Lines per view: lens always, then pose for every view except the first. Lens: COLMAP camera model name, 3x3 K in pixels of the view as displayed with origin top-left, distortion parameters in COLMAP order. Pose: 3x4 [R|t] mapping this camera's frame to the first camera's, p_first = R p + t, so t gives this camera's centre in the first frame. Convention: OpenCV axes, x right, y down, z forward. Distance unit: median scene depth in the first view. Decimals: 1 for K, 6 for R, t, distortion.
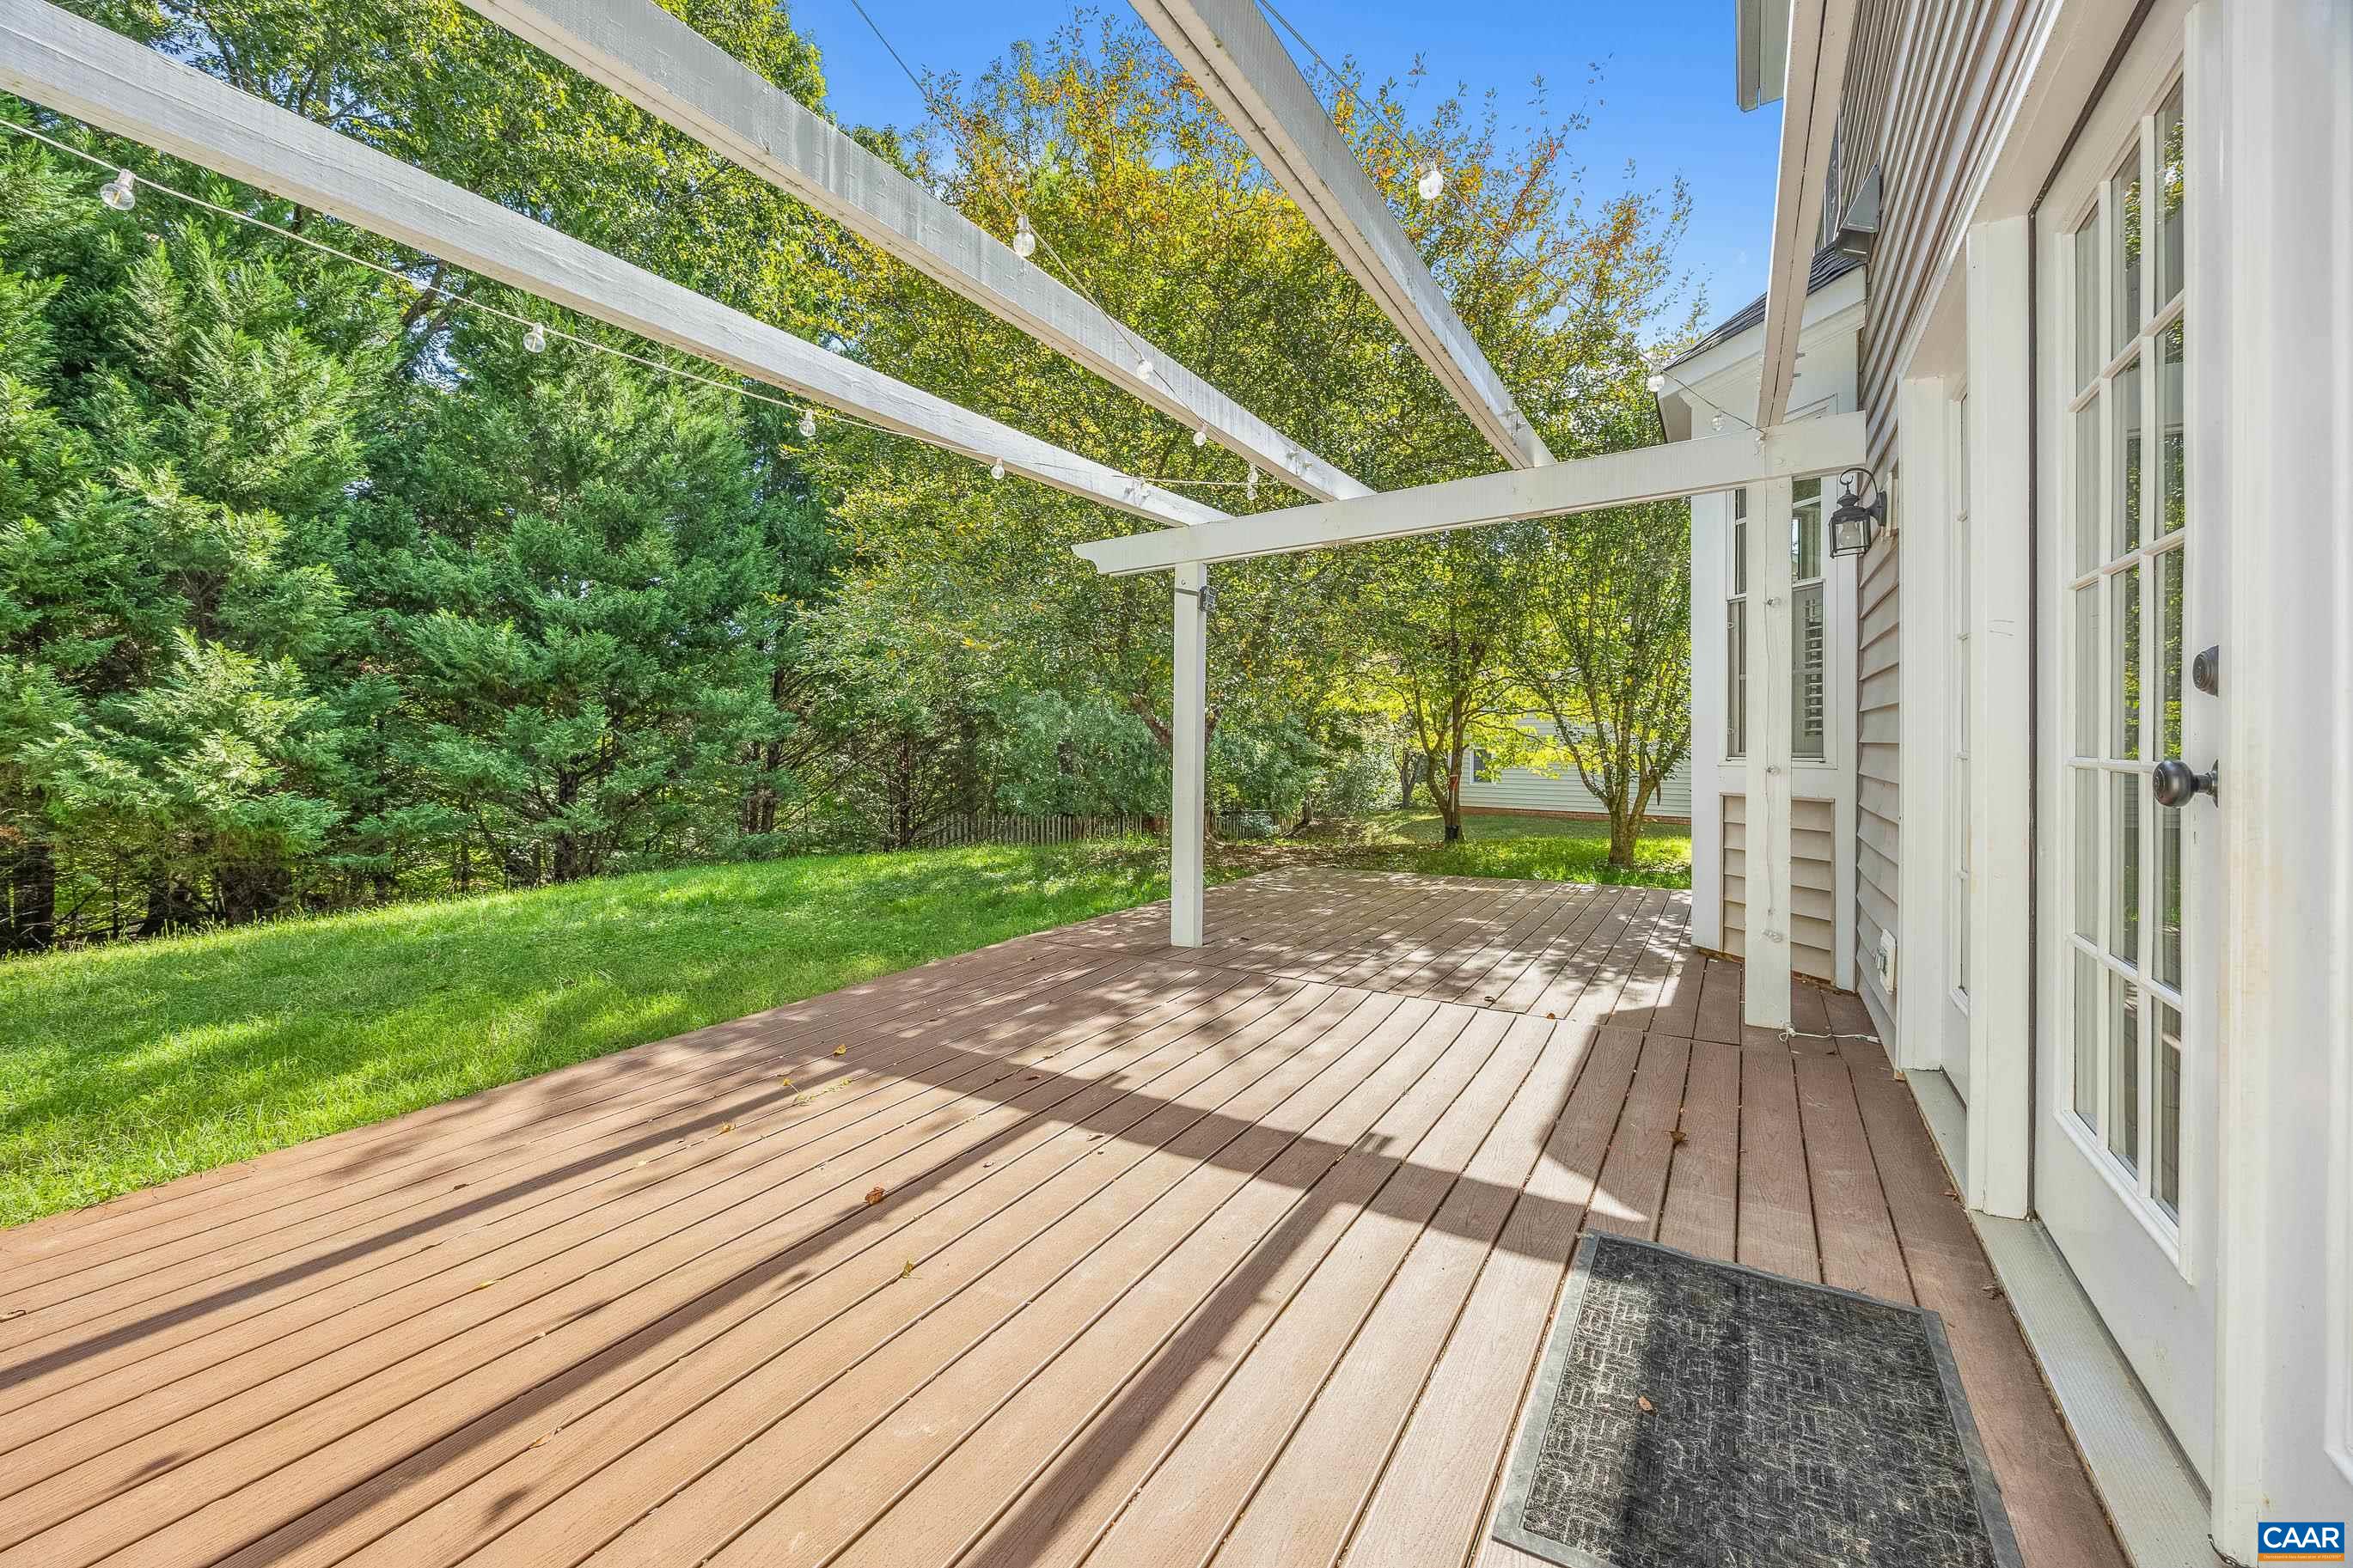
lens RADIAL K [[919.6, 0, 1149.2], [0, 919.6, 745.2], [0, 0, 1]] dist [-0.000935, 0.000014]
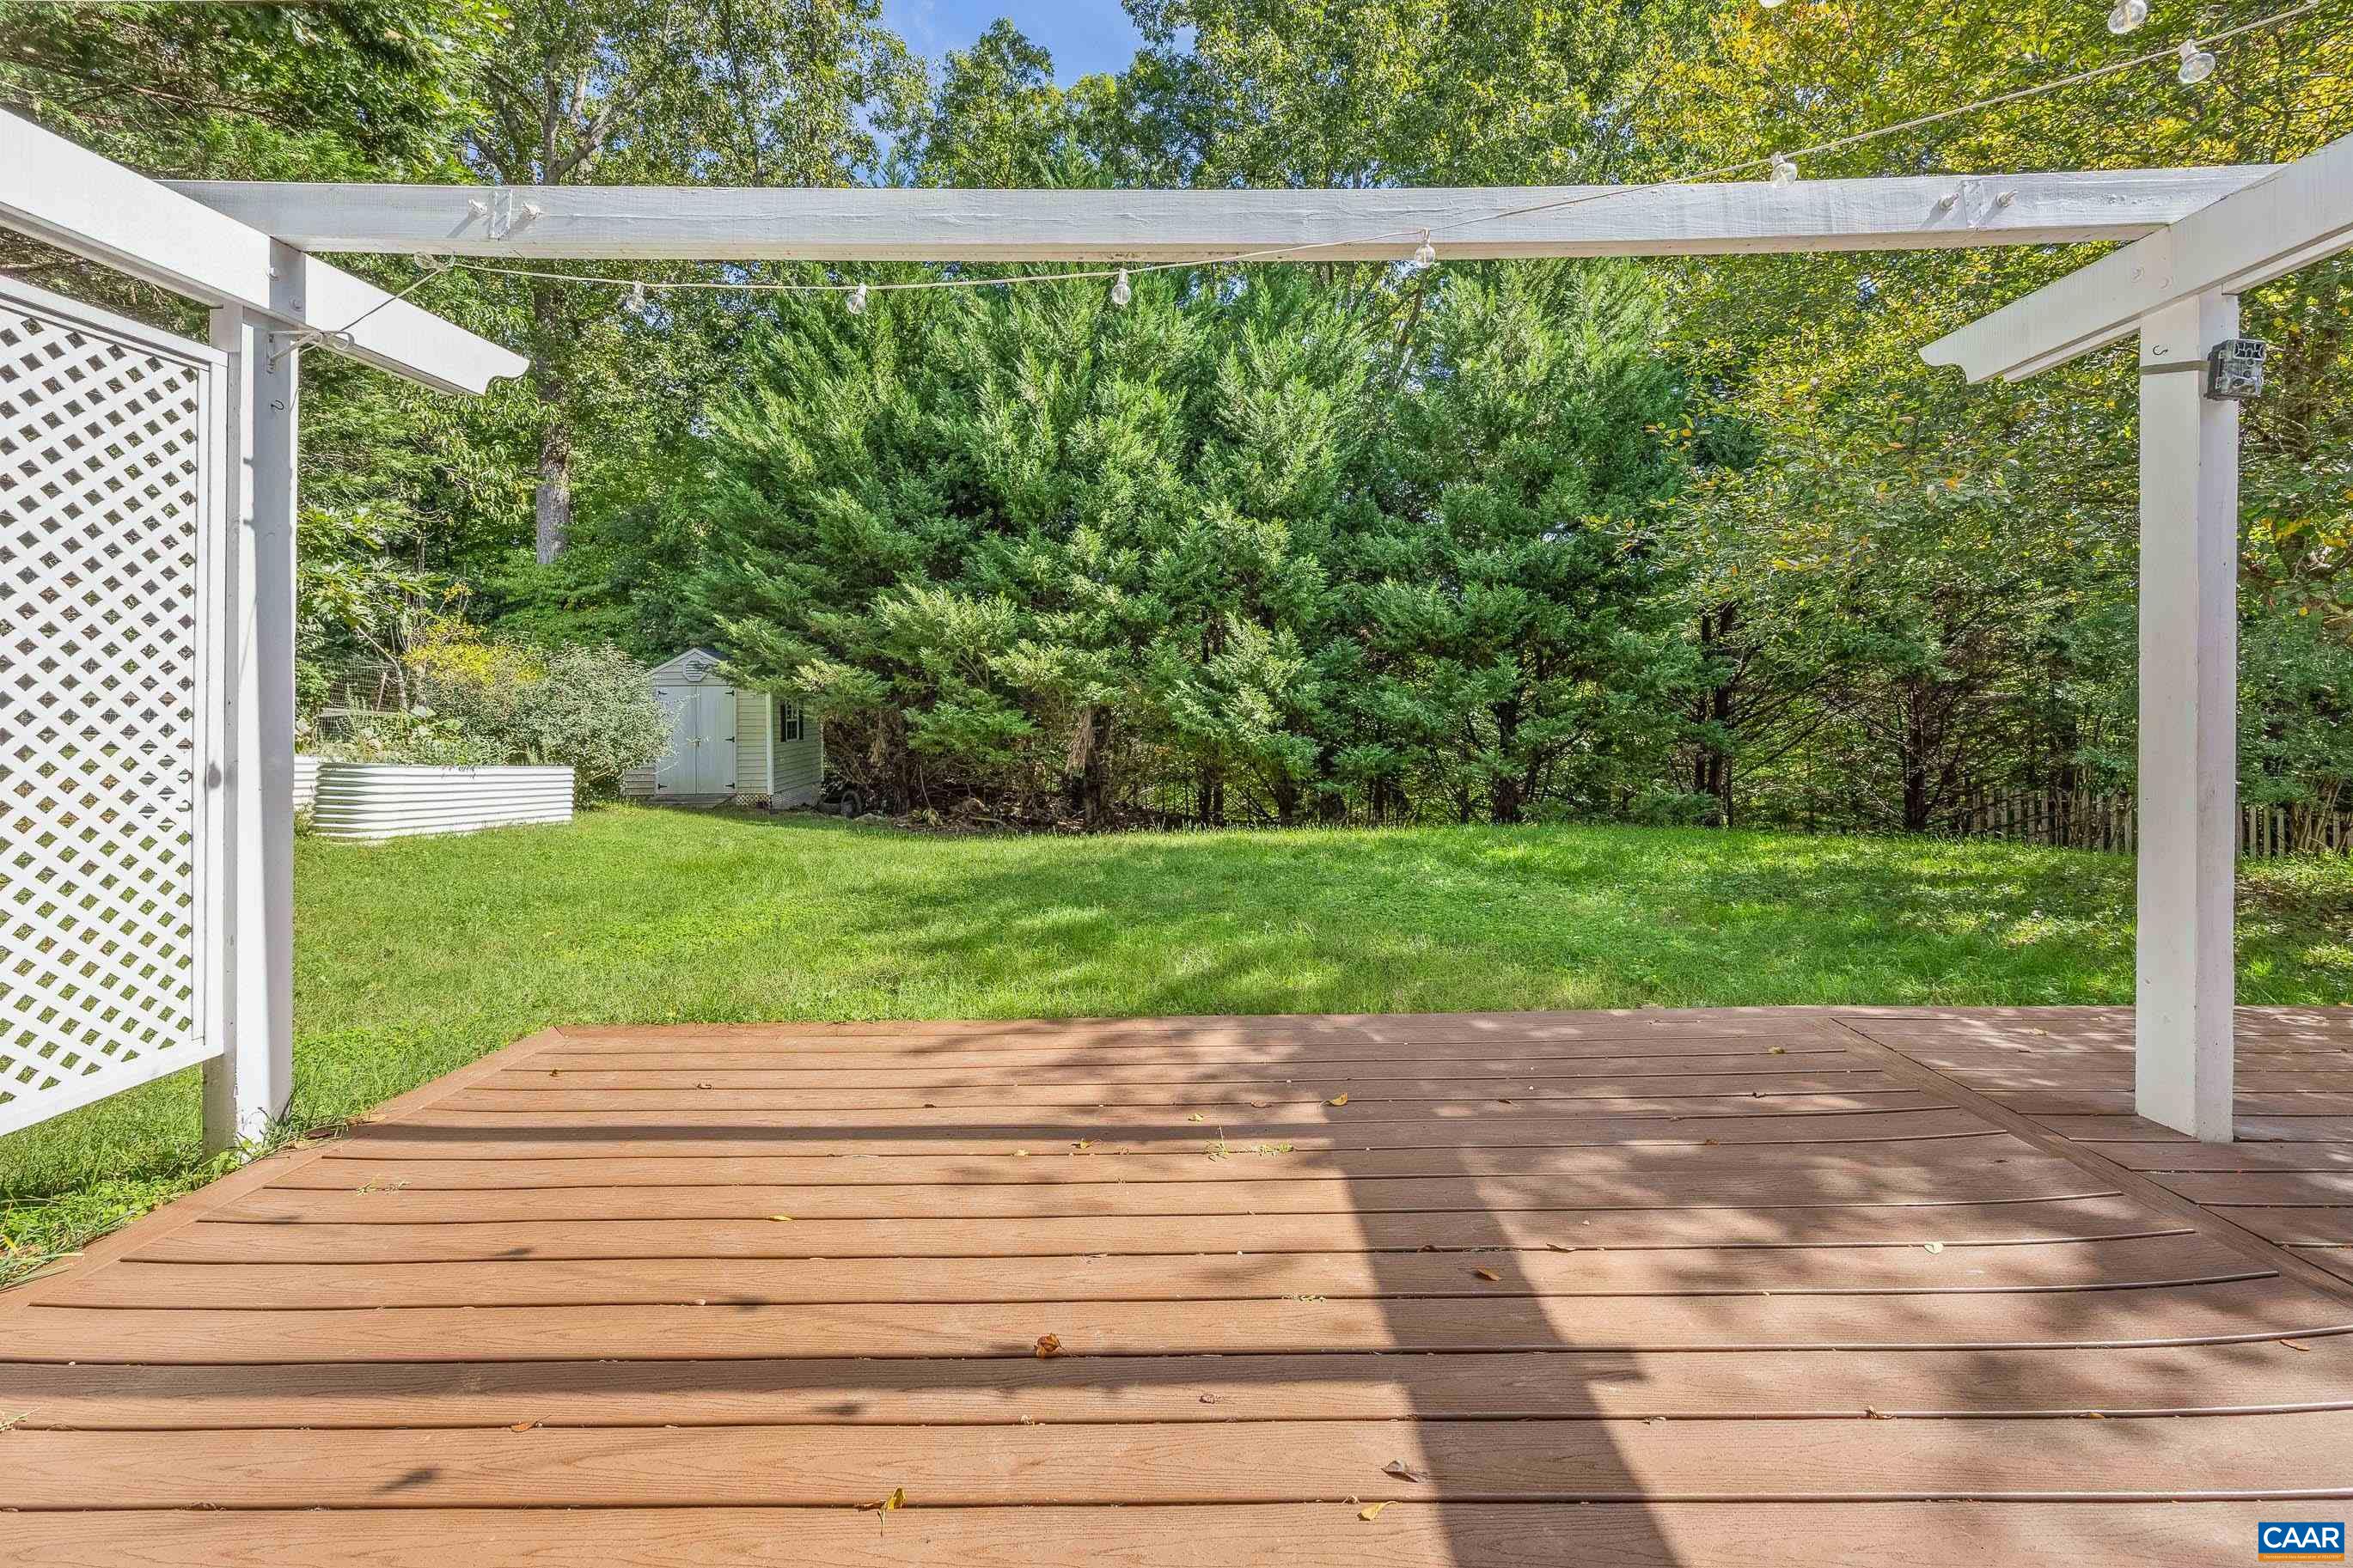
lens RADIAL K [[919.6, 0, 1170.9], [0, 919.6, 683.3], [0, 0, 1]] dist [-0.000935, 0.000014]
pose [[0.538138, -0.011464, -0.842779, 0.078243], [0.002414, 0.999924, -0.012060, -0.001092], [0.842853, 0.004456, 0.538125, 0.158608]]
